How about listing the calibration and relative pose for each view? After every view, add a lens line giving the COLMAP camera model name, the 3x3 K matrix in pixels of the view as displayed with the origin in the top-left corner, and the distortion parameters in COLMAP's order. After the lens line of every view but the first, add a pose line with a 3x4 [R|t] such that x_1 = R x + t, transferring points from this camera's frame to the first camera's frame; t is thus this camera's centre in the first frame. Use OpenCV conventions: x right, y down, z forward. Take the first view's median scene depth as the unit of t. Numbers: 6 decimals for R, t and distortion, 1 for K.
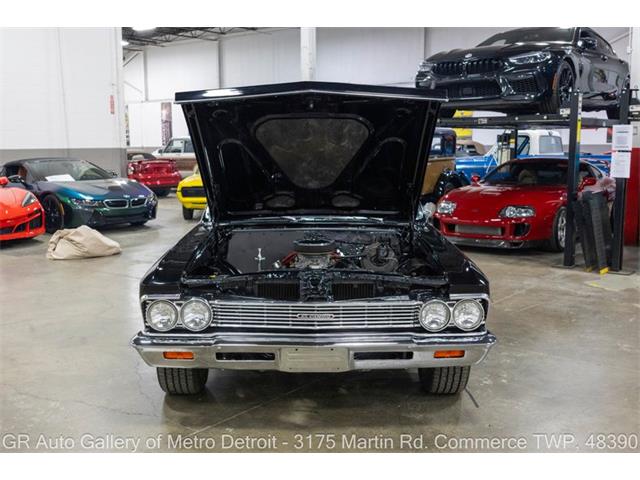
lens RADIAL K [[667.1, 0, 320.0], [0, 667.1, 240.0], [0, 0, 1]] dist [0.003059, -0.013182]
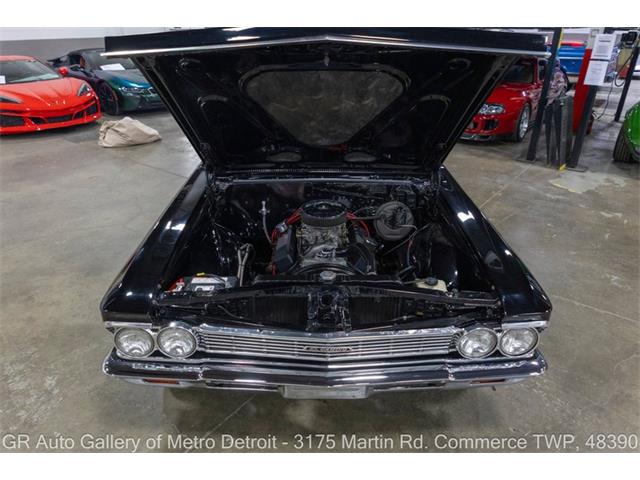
lens RADIAL K [[430.8, 0, 320.0], [0, 430.8, 240.0], [0, 0, 1]] dist [0.001104, -0.002486]
pose [[0.999970, 0.007189, 0.003007, -0.007429], [-0.007770, 0.949403, 0.313965, -0.066813], [-0.000597, -0.313979, 0.949430, 0.223535]]
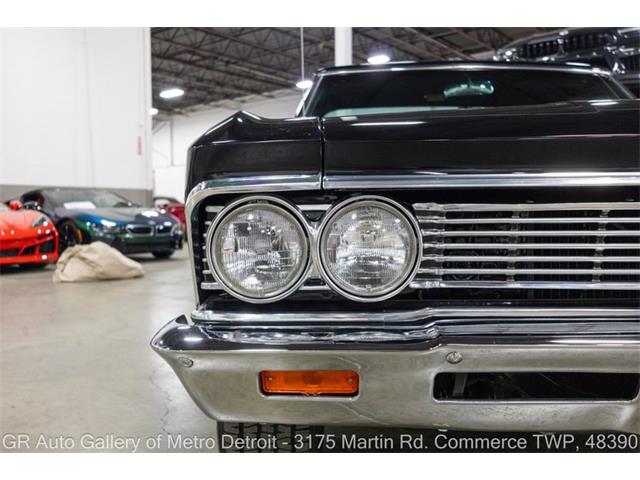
lens RADIAL K [[594.4, 0, 320.0], [0, 594.4, 240.0], [0, 0, 1]] dist [0.006743, 0.006397]
pose [[0.999974, -0.004173, -0.005824, -0.083599], [0.003602, 0.995488, -0.094821, 0.054349], [0.006194, 0.094797, 0.995477, 0.295139]]
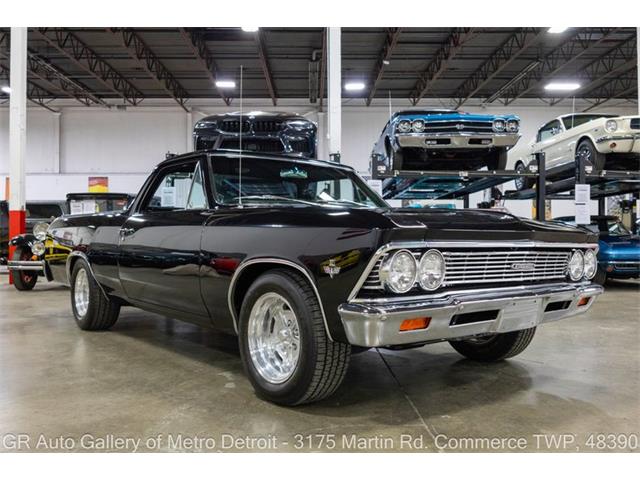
lens RADIAL K [[558.1, 0, 320.0], [0, 558.1, 240.0], [0, 0, 1]] dist [-0.011041, -0.008020]
pose [[0.791460, 0.006705, 0.611184, -0.282504], [0.084004, 0.989258, -0.119634, 0.059067], [-0.605421, 0.146027, 0.782395, 0.224230]]
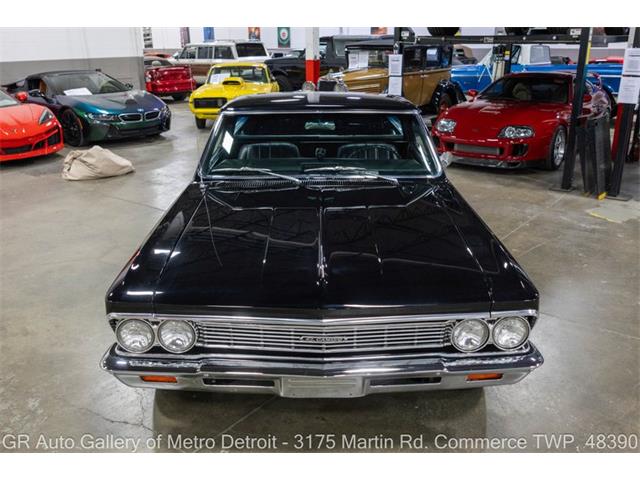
lens RADIAL K [[558.1, 0, 320.0], [0, 558.1, 240.0], [0, 0, 1]] dist [-0.011041, -0.008020]
pose [[0.999990, -0.001758, -0.004154, -0.003254], [0.002538, 0.980606, 0.195974, -0.054436], [0.003729, -0.195983, 0.980600, 0.144414]]
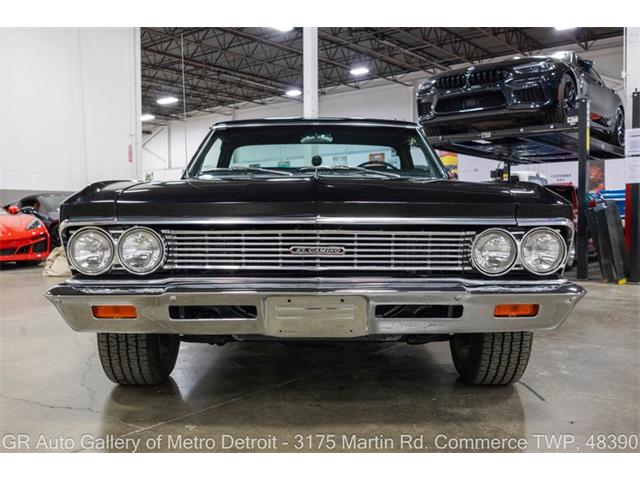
lens RADIAL K [[581.5, 0, 320.0], [0, 581.5, 240.0], [0, 0, 1]] dist [-0.000358, -0.011644]
pose [[0.999997, -0.000758, -0.002476, -0.001221], [0.000520, 0.995468, -0.095091, 0.063987], [0.002537, 0.095089, 0.995466, 0.167330]]
